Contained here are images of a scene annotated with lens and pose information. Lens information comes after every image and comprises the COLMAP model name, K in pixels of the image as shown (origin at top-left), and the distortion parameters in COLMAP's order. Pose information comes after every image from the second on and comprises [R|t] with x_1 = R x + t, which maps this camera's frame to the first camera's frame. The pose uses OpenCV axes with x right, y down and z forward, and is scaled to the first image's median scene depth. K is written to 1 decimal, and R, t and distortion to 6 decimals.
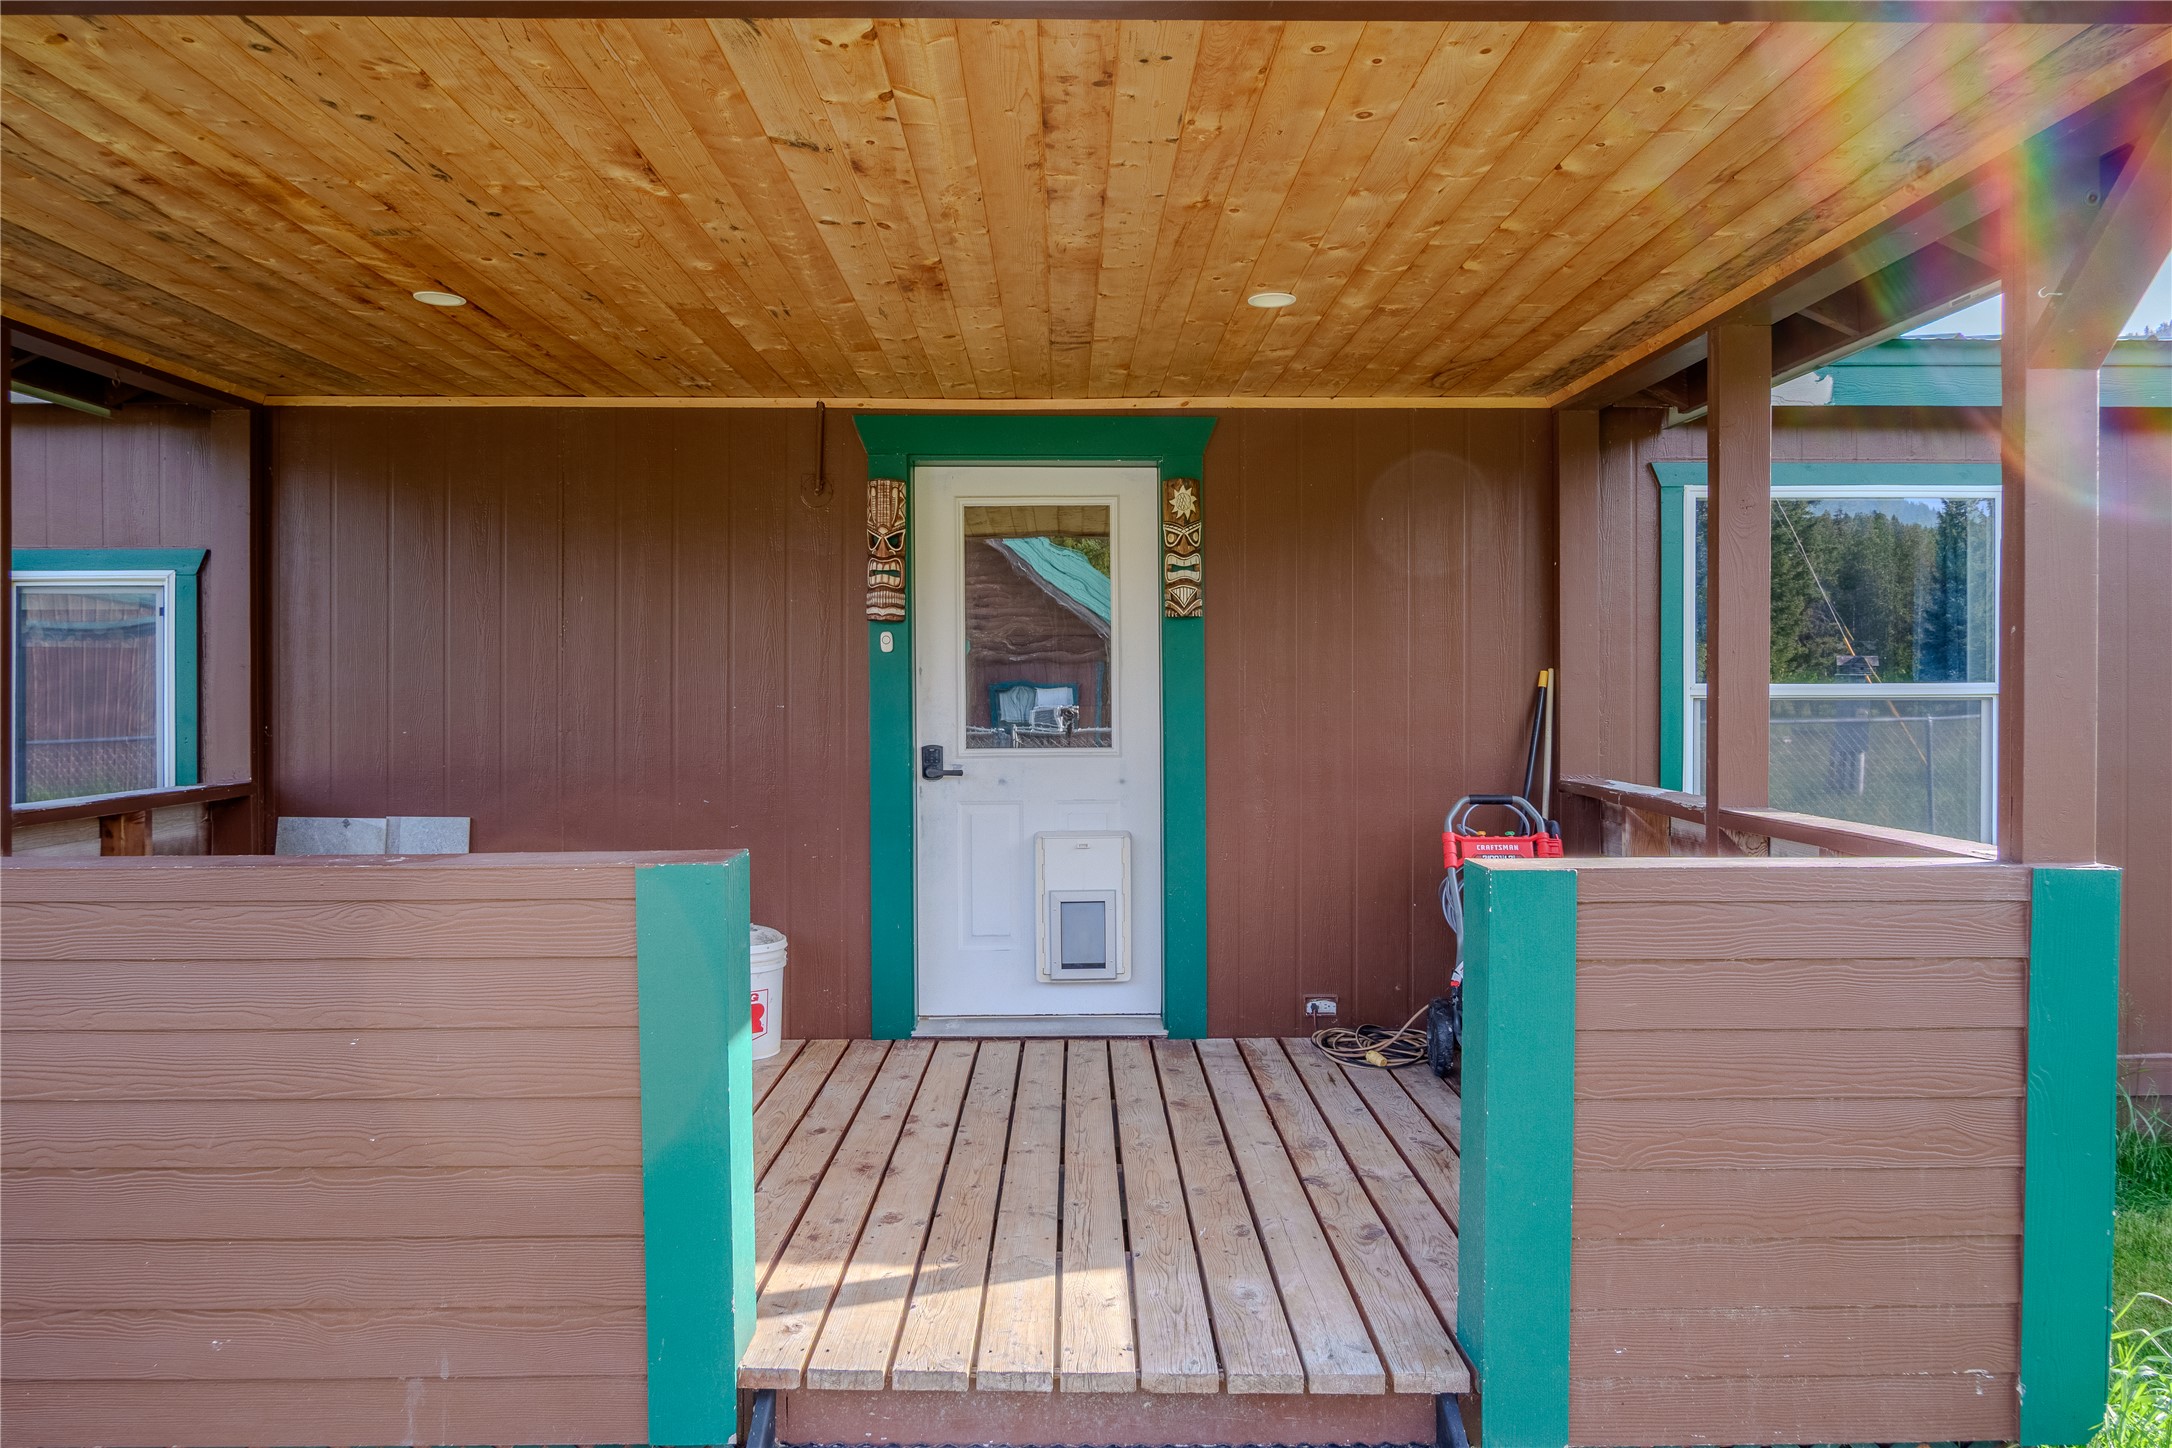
lens RADIAL K [[1424.1, 0, 1086.0], [0, 1424.1, 724.0], [0, 0, 1]] dist [-0.000860, -0.019463]
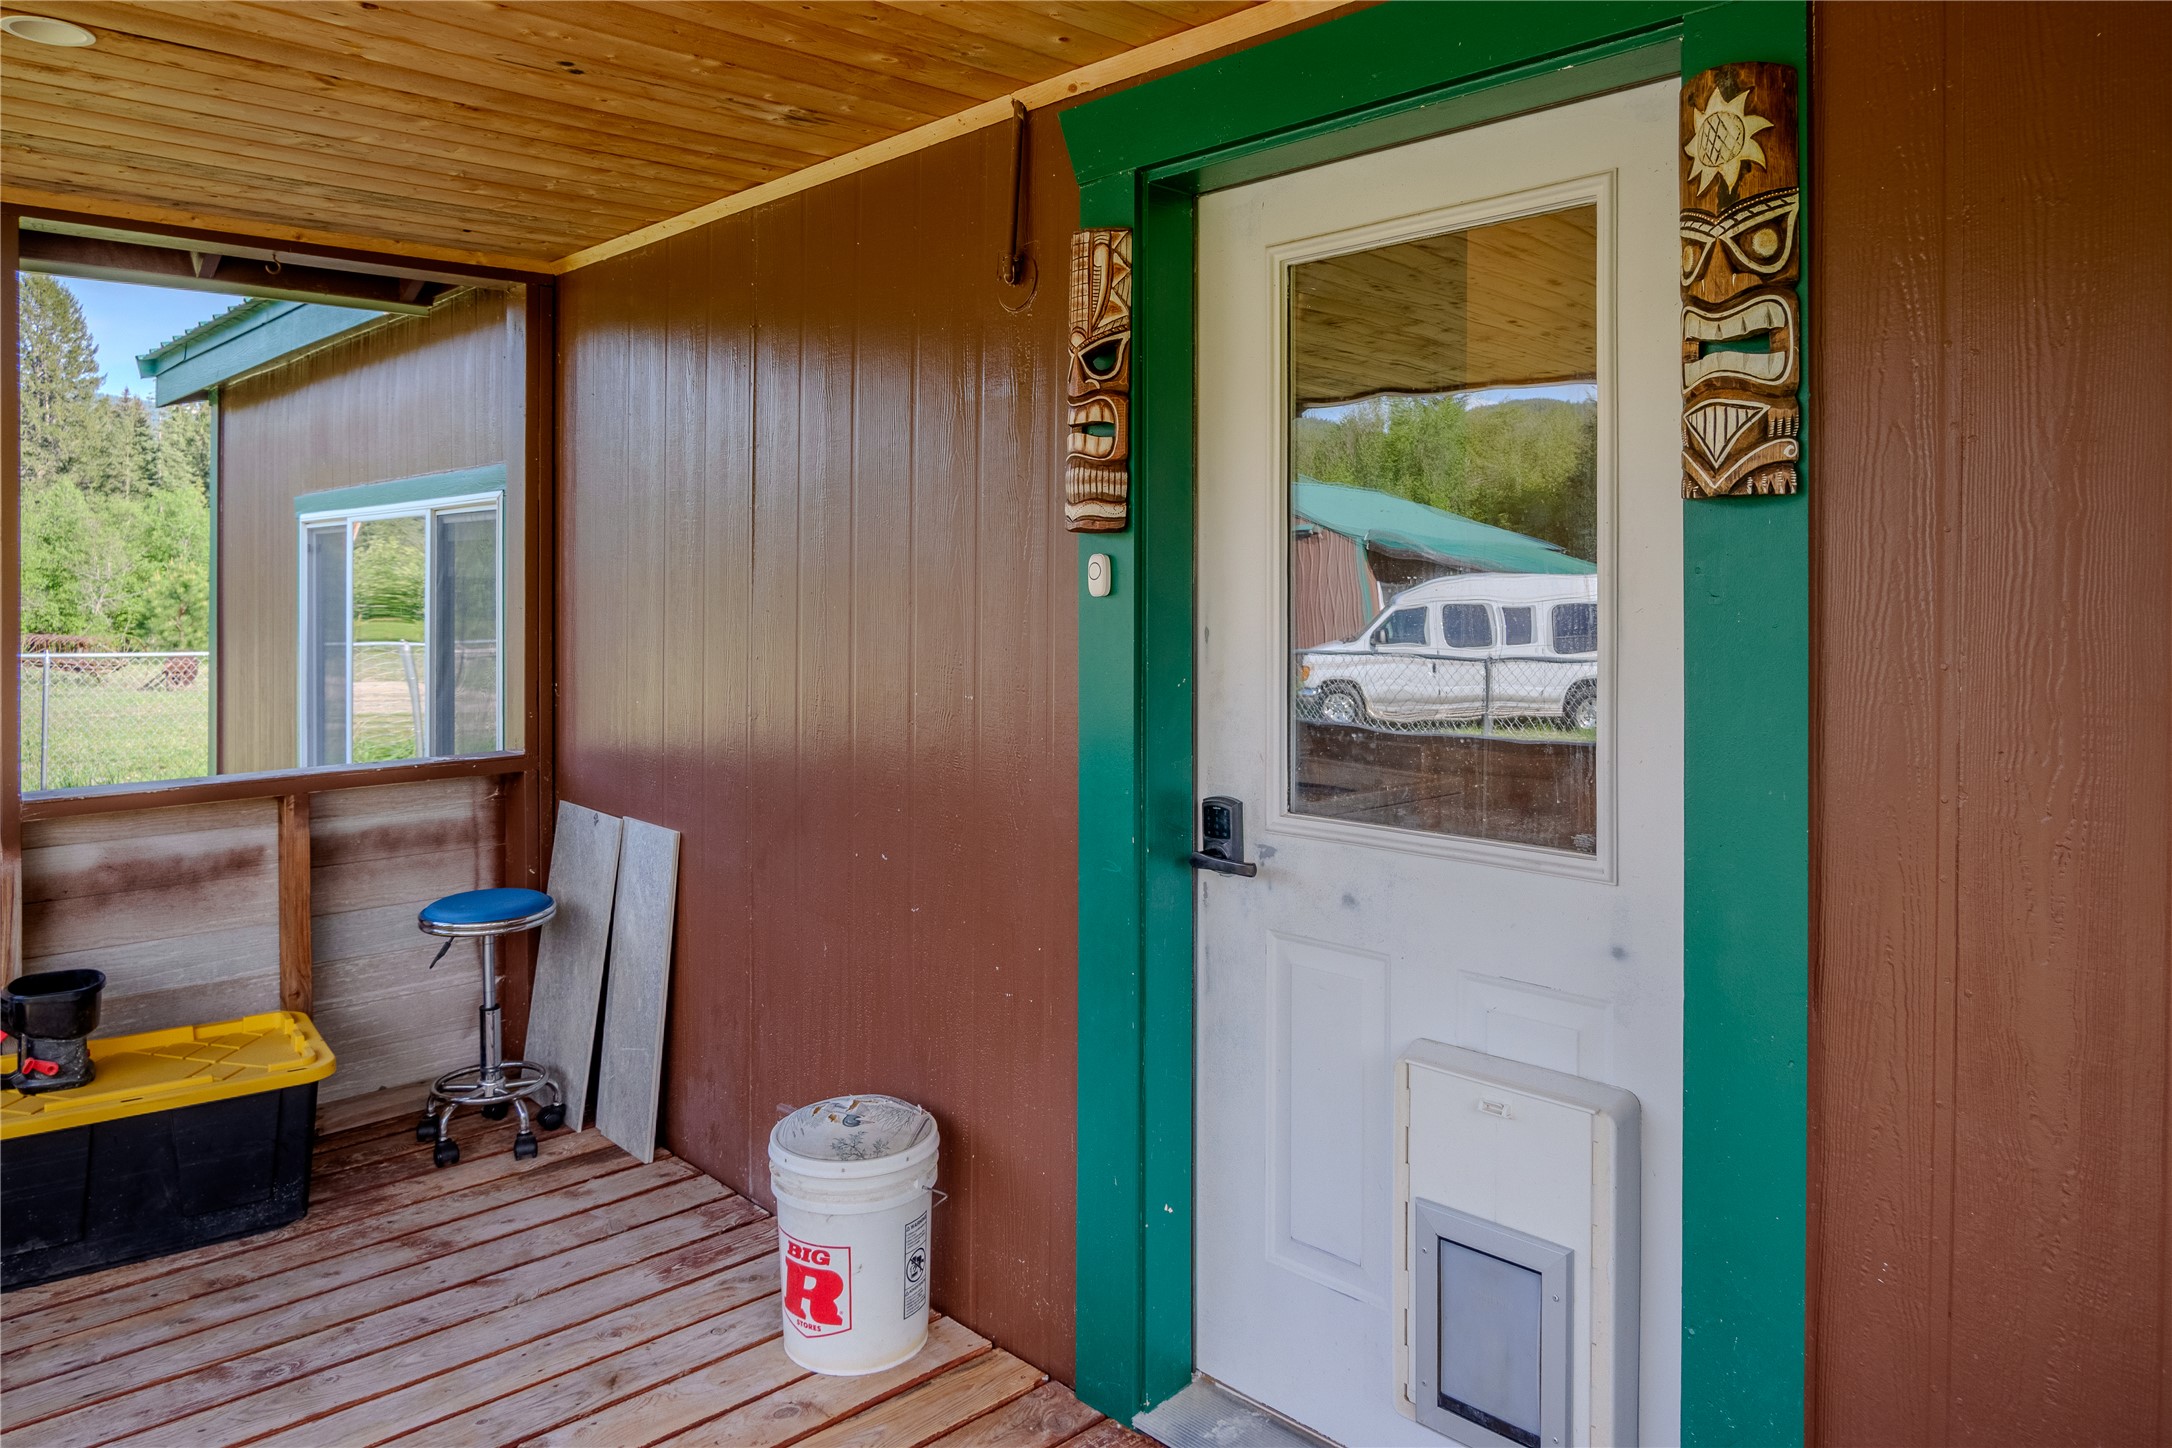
lens RADIAL K [[1451.2, 0, 1083.4], [0, 1451.2, 597.4], [0, 0, 1]] dist [-0.024276, -0.001683]
pose [[0.682114, 0.009336, -0.731186, 0.208116], [-0.017711, 0.999836, -0.003756, -0.048348], [0.731031, 0.015512, 0.682168, 0.668708]]
